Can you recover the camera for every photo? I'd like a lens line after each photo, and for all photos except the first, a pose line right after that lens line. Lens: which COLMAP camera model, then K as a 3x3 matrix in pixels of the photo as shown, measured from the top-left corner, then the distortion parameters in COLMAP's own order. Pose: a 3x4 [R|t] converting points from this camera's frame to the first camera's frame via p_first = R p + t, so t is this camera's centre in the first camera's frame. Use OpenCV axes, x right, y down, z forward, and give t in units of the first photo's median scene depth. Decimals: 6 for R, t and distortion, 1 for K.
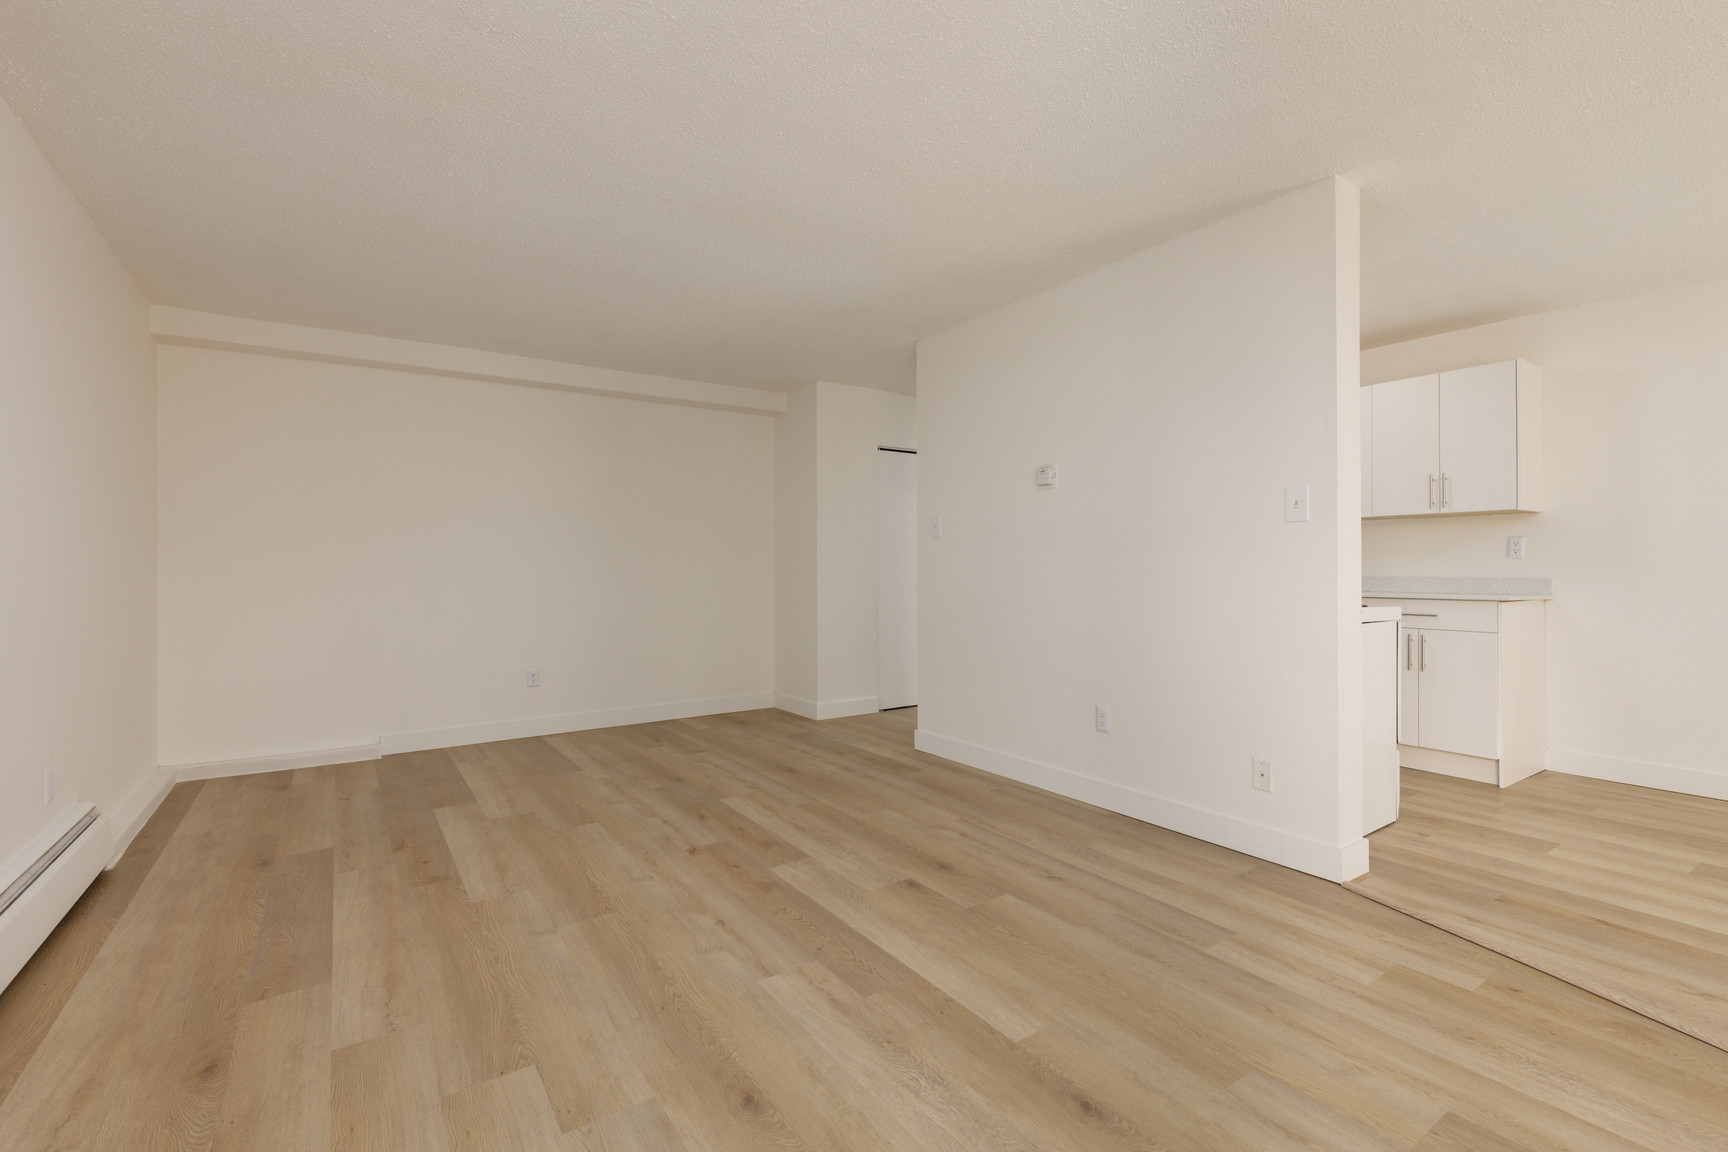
lens RADIAL K [[776.3, 0, 863.4], [0, 776.3, 571.6], [0, 0, 1]] dist [-0.000375, 0.000013]
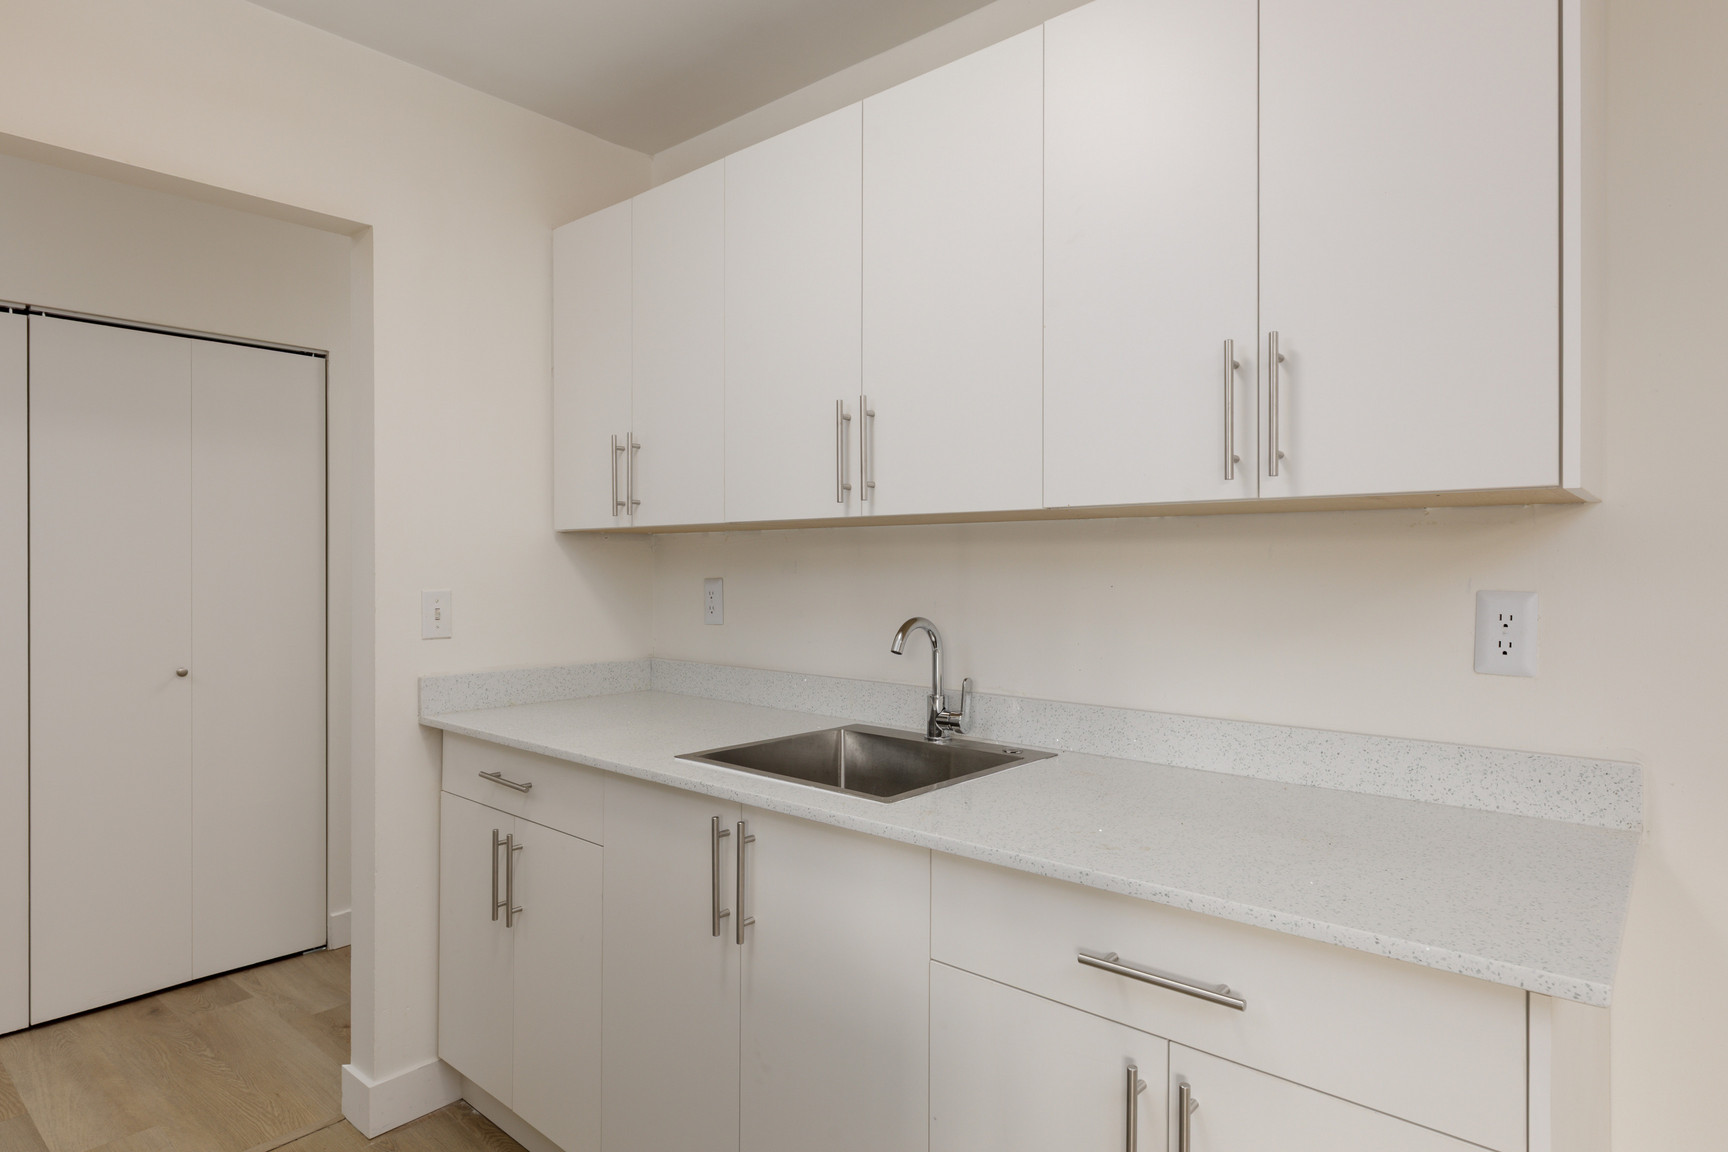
lens RADIAL K [[972.6, 0, 858.6], [0, 972.6, 567.6], [0, 0, 1]] dist [-0.004521, 0.001431]
pose [[0.968317, 0.000840, 0.249723, 0.540319], [-0.003781, 0.999929, 0.011297, -0.056067], [-0.249696, -0.011883, 0.968251, 0.730375]]
